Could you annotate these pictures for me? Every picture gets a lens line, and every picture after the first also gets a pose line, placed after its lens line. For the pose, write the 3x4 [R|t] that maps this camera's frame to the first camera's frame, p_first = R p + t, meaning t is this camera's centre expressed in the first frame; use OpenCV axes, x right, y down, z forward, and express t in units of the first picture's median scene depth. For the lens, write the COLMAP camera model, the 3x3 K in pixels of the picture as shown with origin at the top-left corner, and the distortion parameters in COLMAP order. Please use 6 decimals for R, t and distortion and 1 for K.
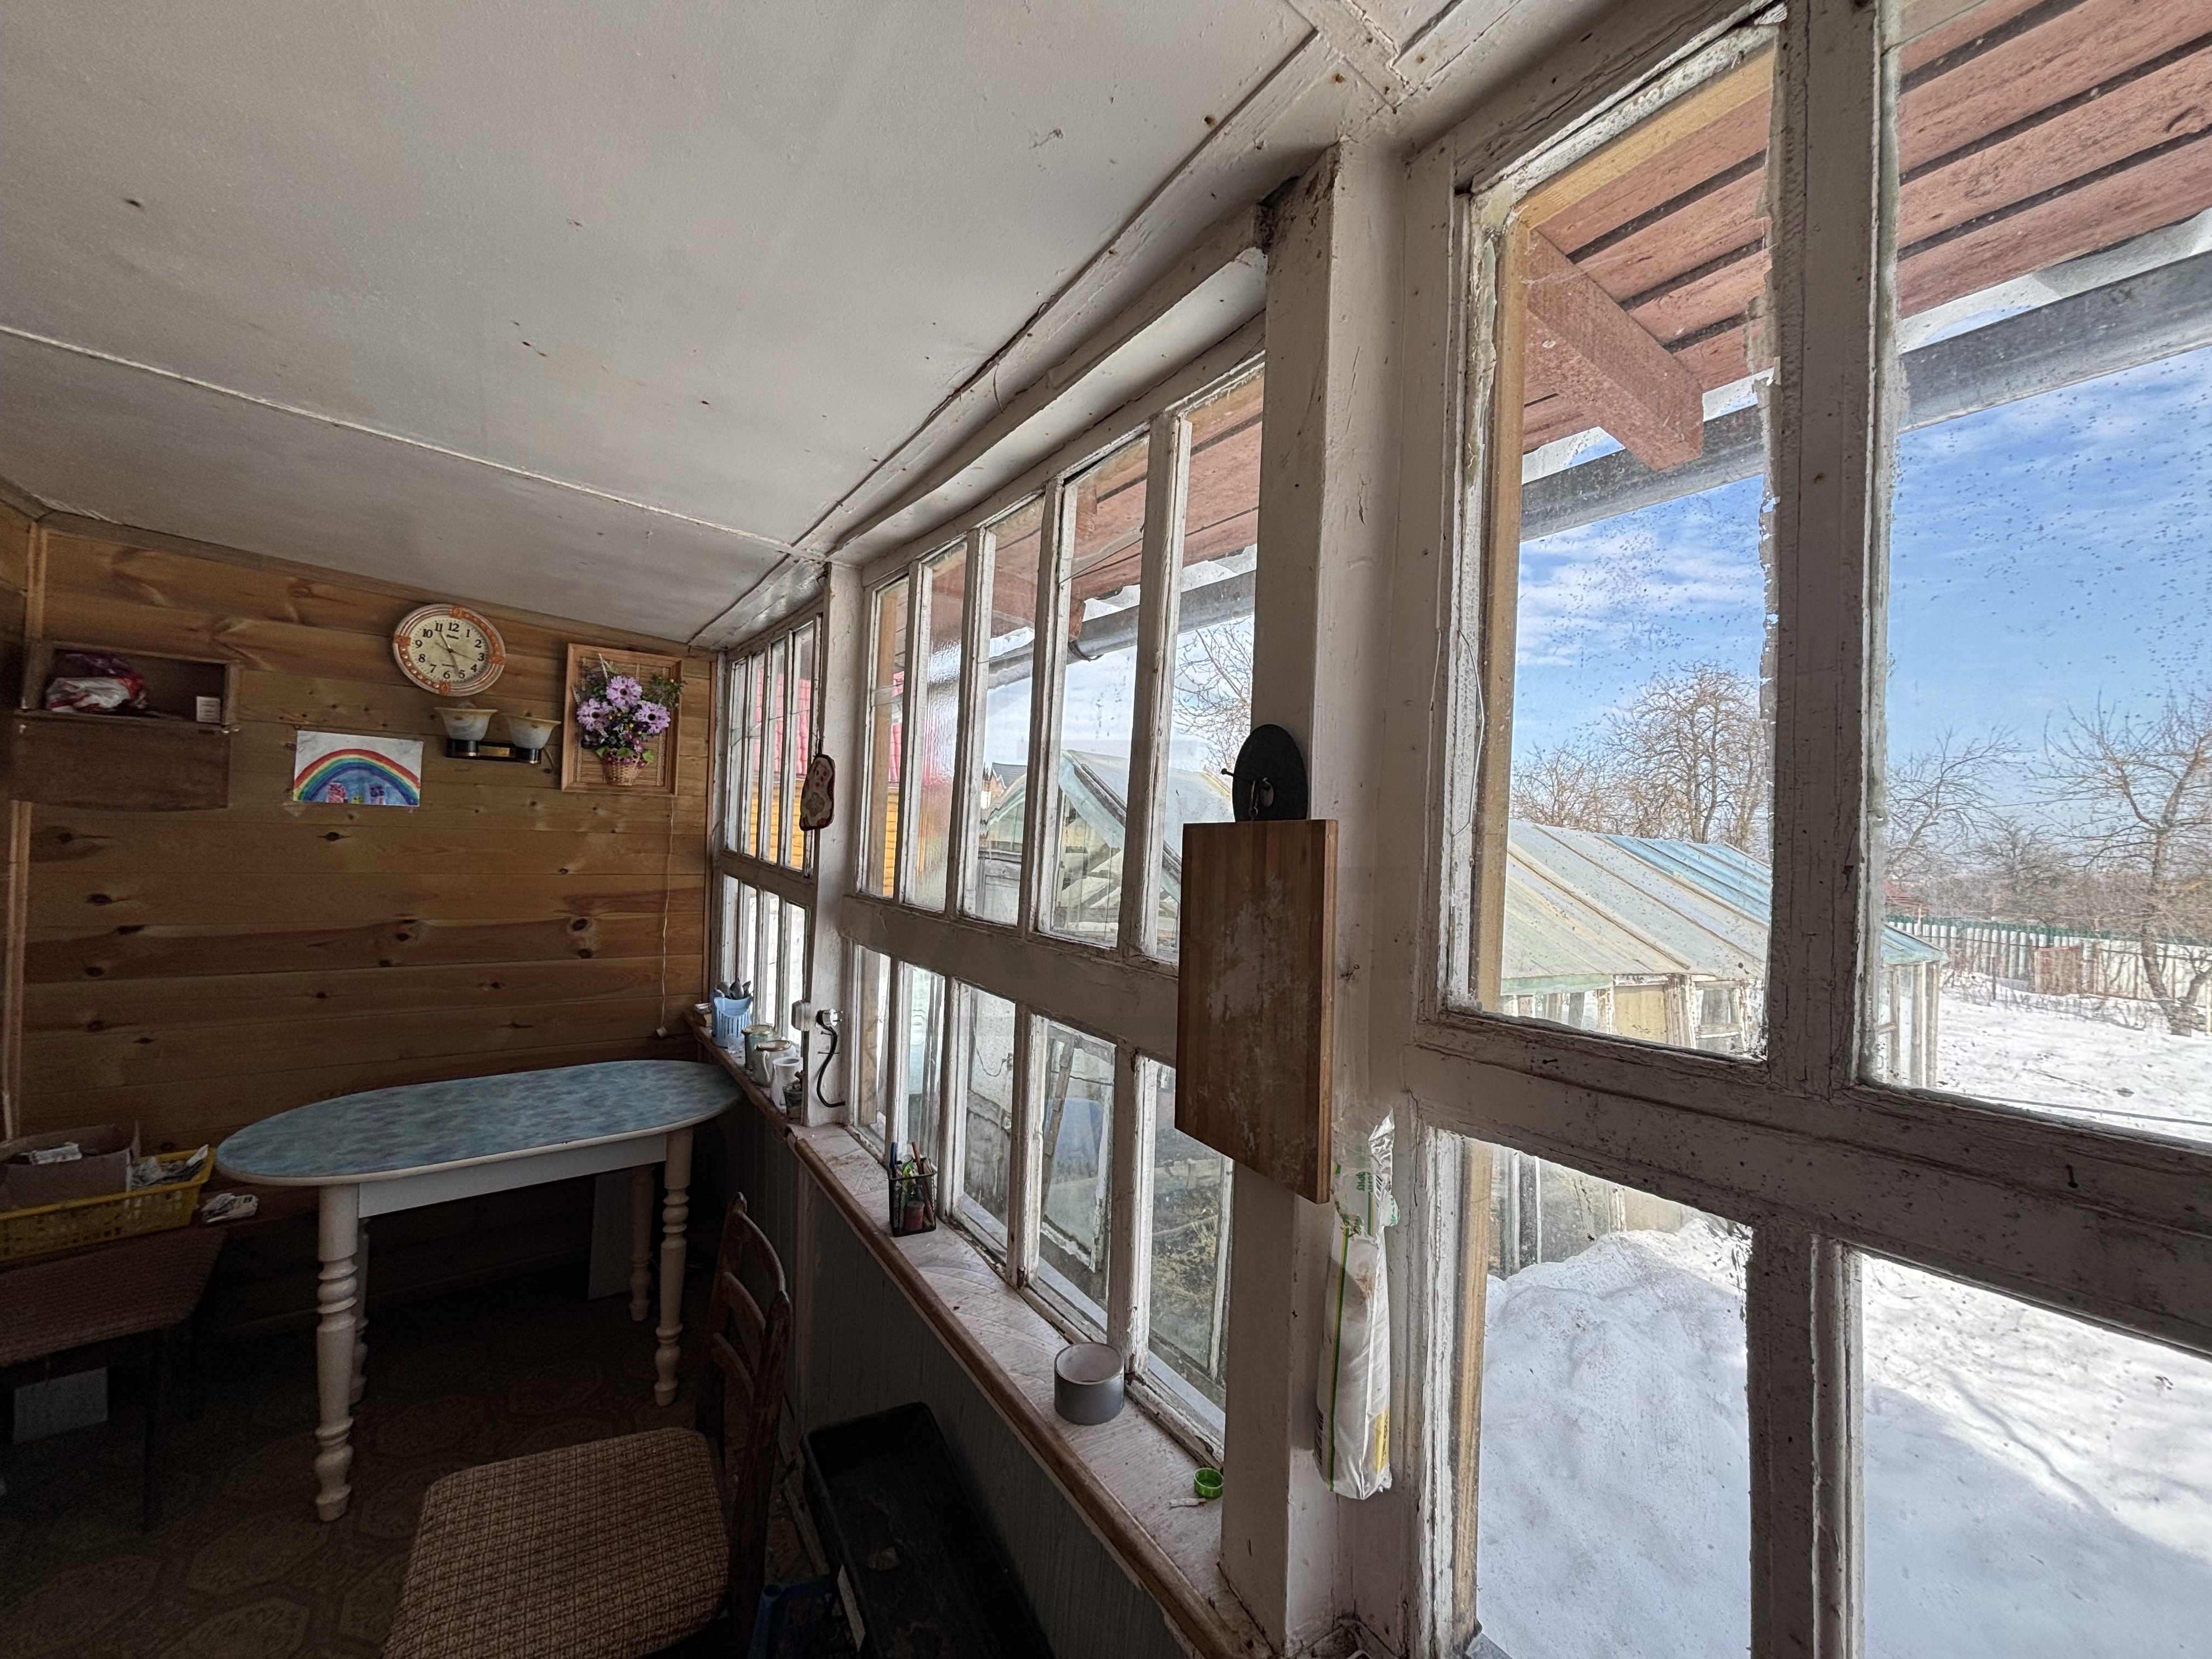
lens RADIAL K [[890.2, 0, 1108.2], [0, 890.2, 825.7], [0, 0, 1]] dist [-0.001916, -0.000341]
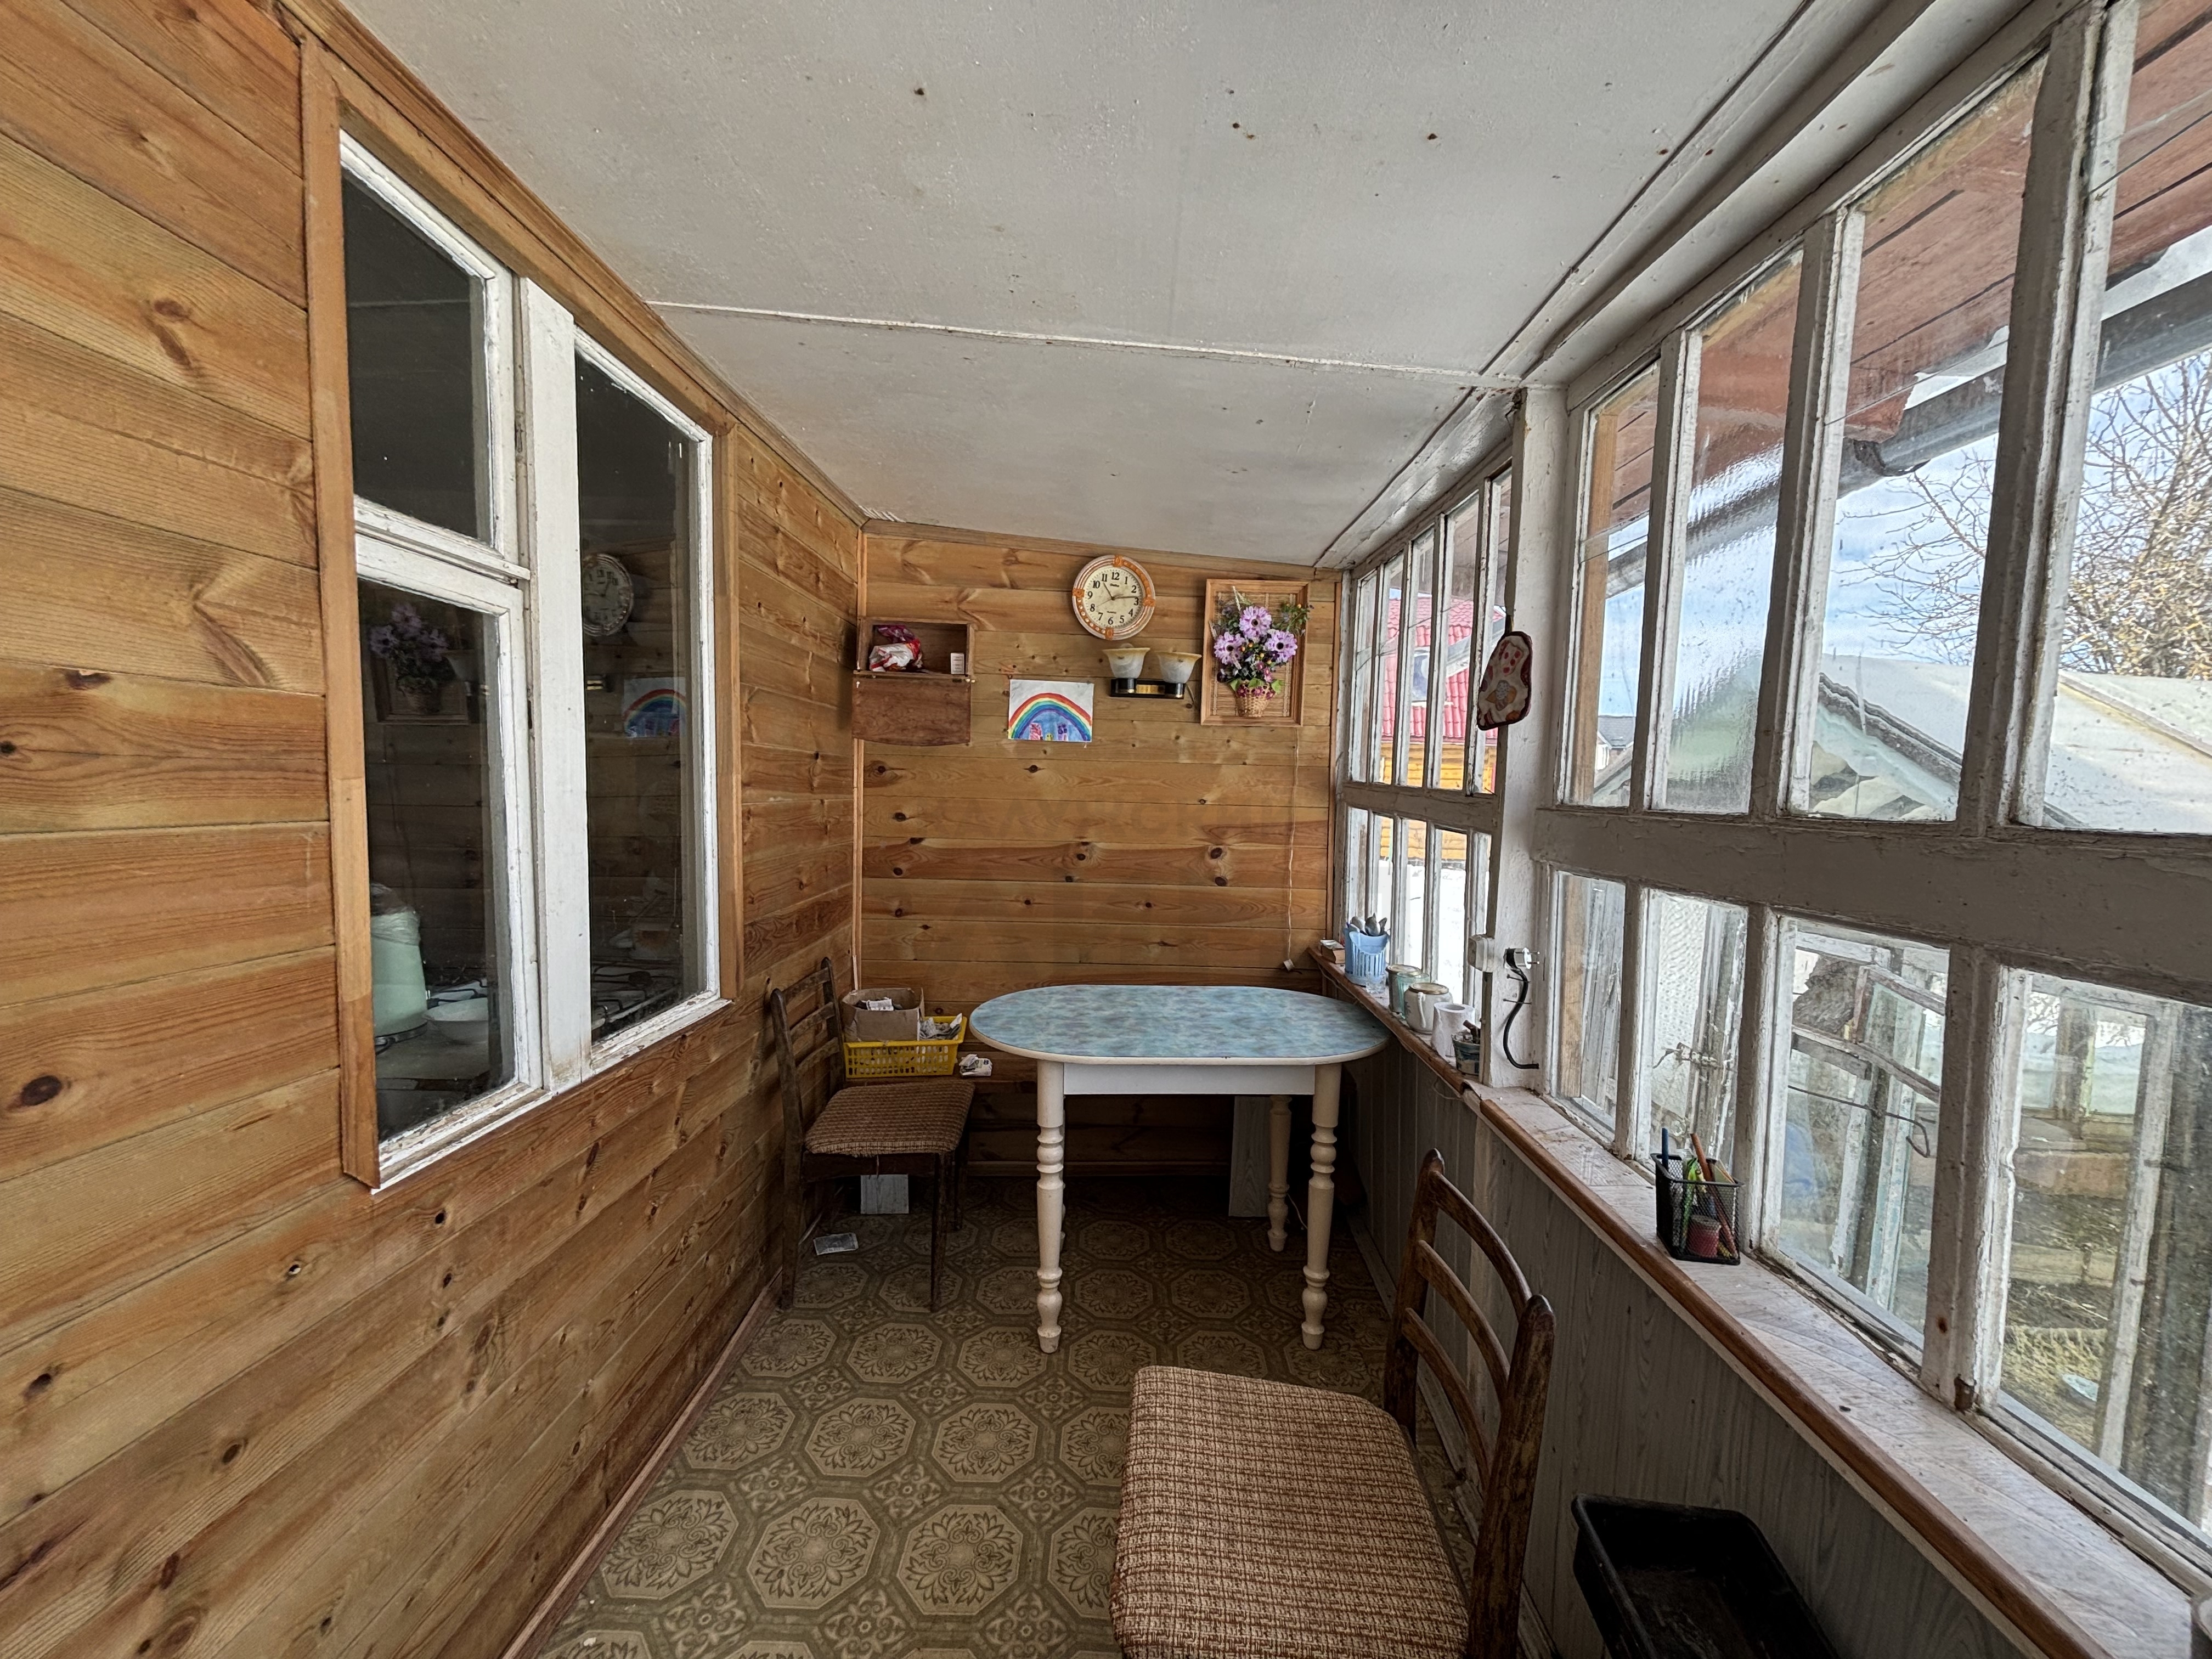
lens RADIAL K [[890.2, 0, 1102.5], [0, 890.2, 821.7], [0, 0, 1]] dist [-0.001916, -0.000341]
pose [[0.815529, 0.009555, -0.578638, -0.139196], [0.008715, 0.999548, 0.028789, 0.058115], [0.578651, -0.028521, 0.815076, 0.109440]]
